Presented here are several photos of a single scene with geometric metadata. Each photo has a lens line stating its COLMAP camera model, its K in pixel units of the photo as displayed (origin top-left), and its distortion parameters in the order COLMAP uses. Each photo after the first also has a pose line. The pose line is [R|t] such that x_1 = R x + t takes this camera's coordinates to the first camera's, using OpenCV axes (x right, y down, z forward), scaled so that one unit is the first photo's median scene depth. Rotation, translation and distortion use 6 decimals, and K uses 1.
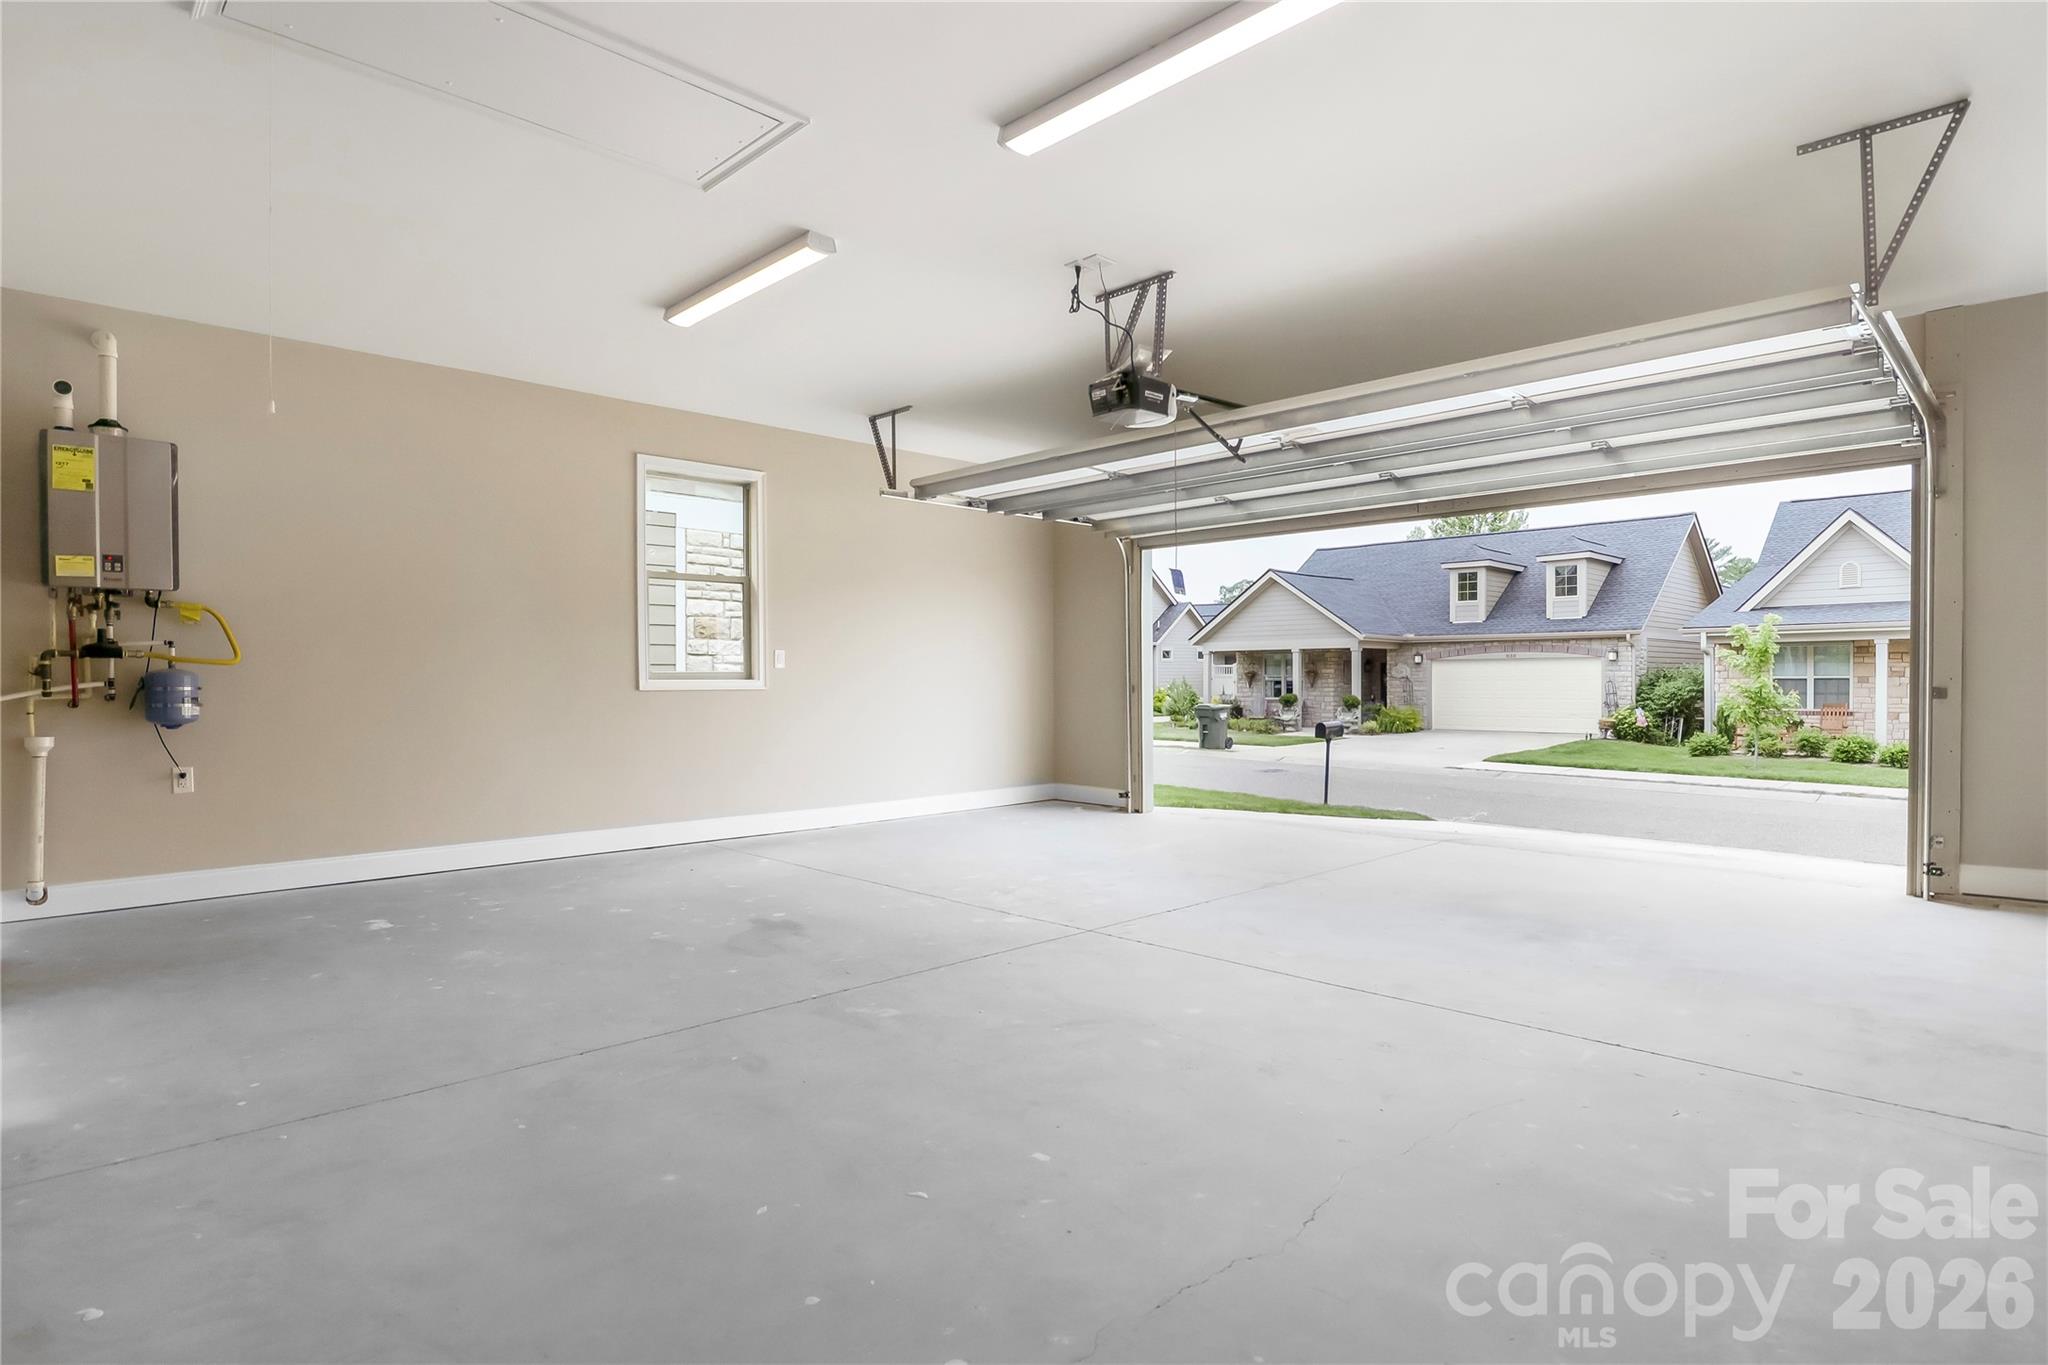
lens RADIAL K [[1077.6, 0, 1021.8], [0, 1077.6, 705.3], [0, 0, 1]] dist [0.000872, 0.000126]
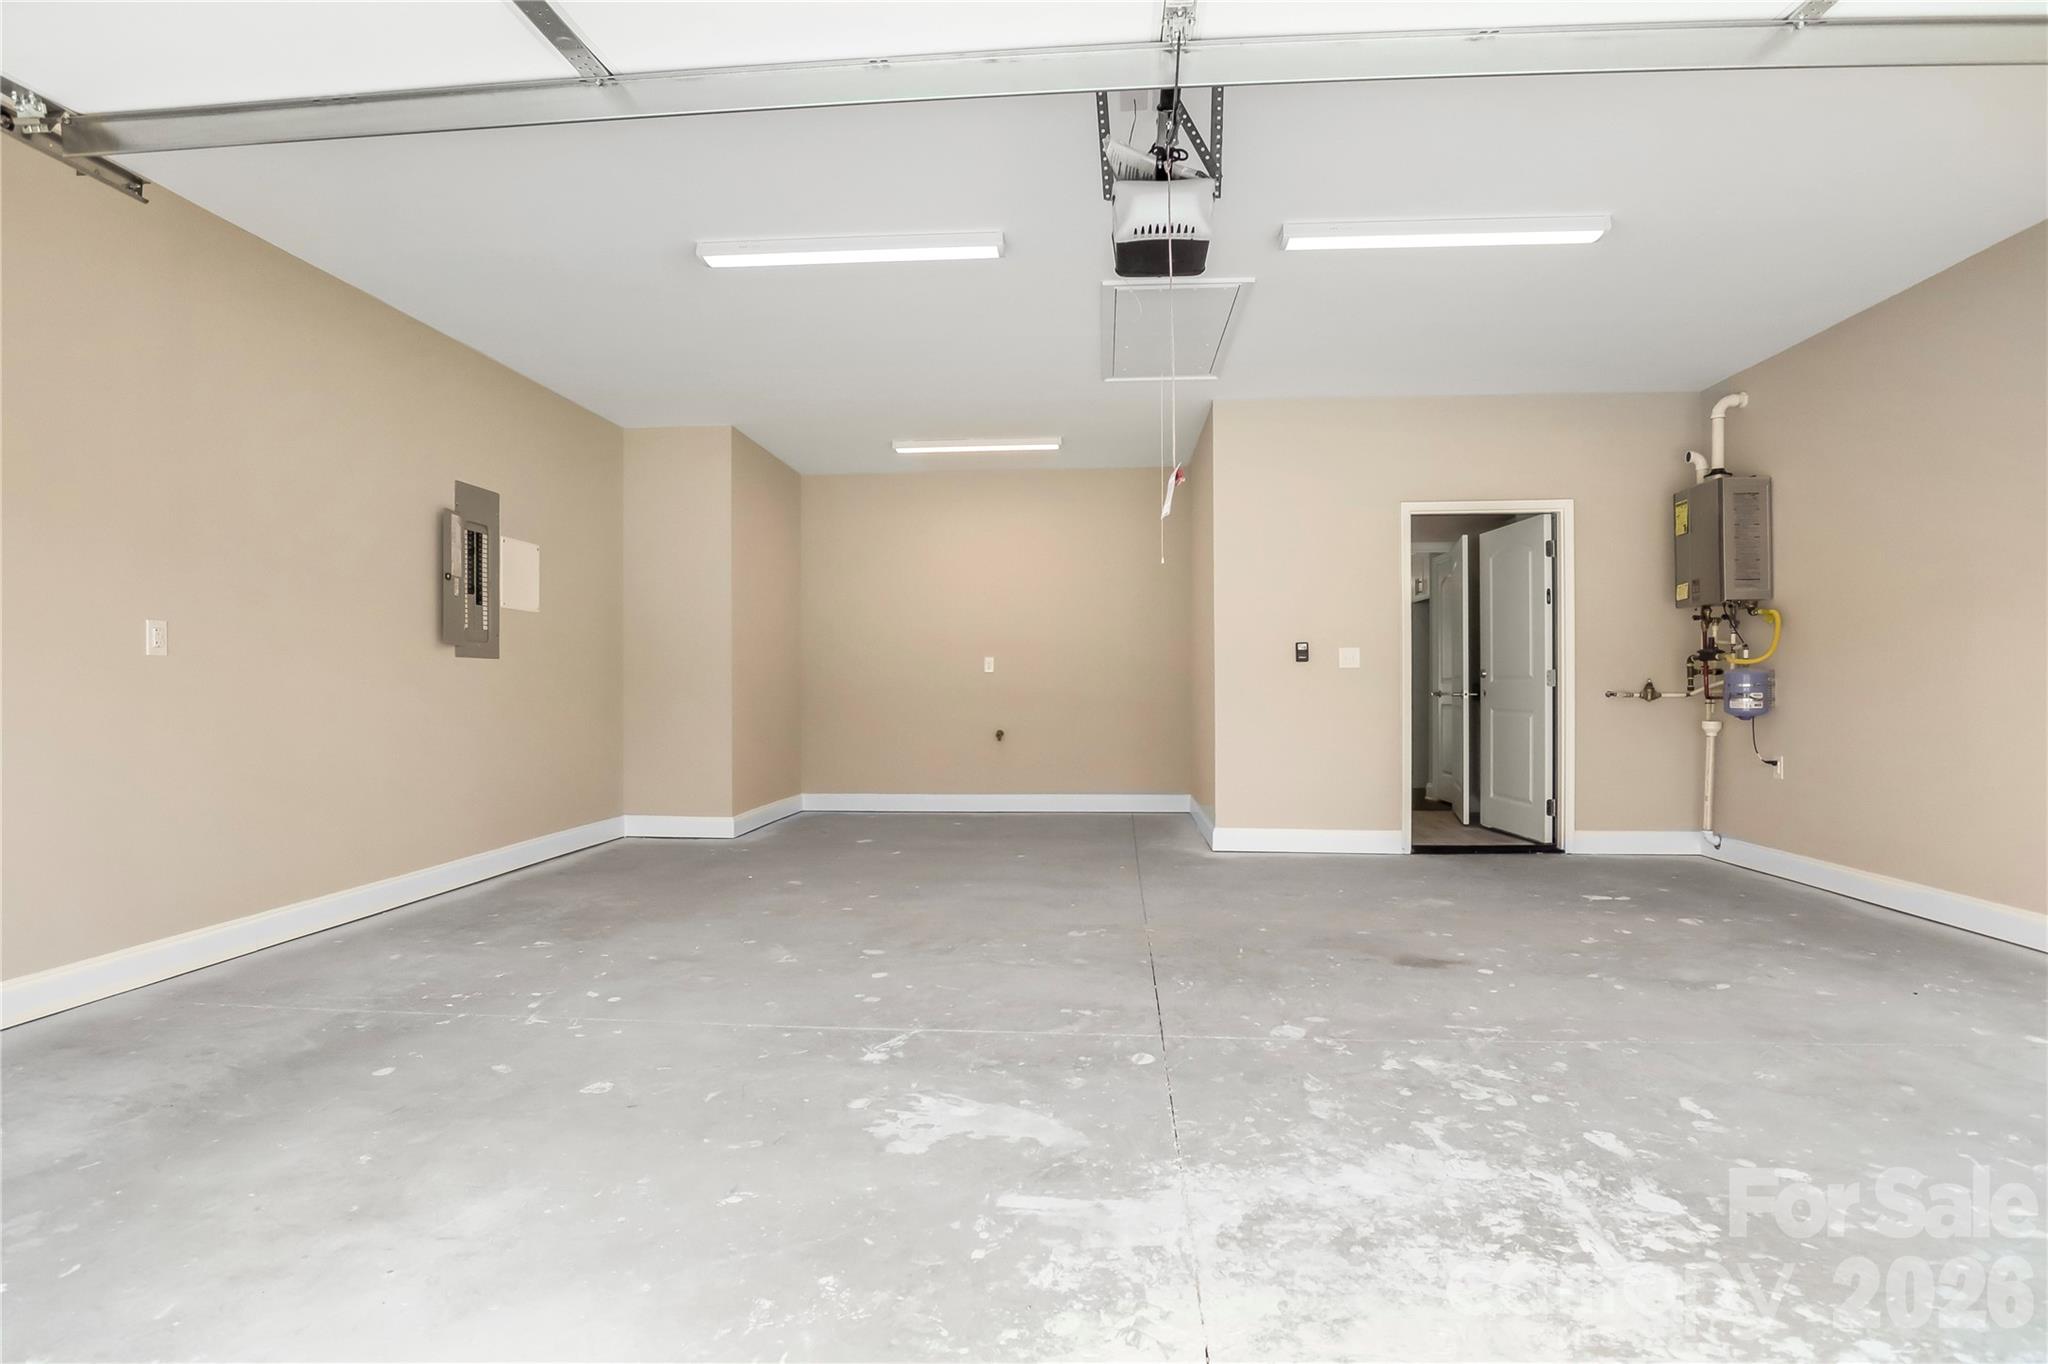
lens RADIAL K [[1077.6, 0, 1021.8], [0, 1077.6, 704.8], [0, 0, 1]] dist [0.000872, 0.000126]
pose [[-0.762534, 0.011554, -0.646845, 0.554596], [-0.007702, 0.999608, 0.026934, -0.019167], [0.646903, 0.025520, -0.762145, 1.399285]]
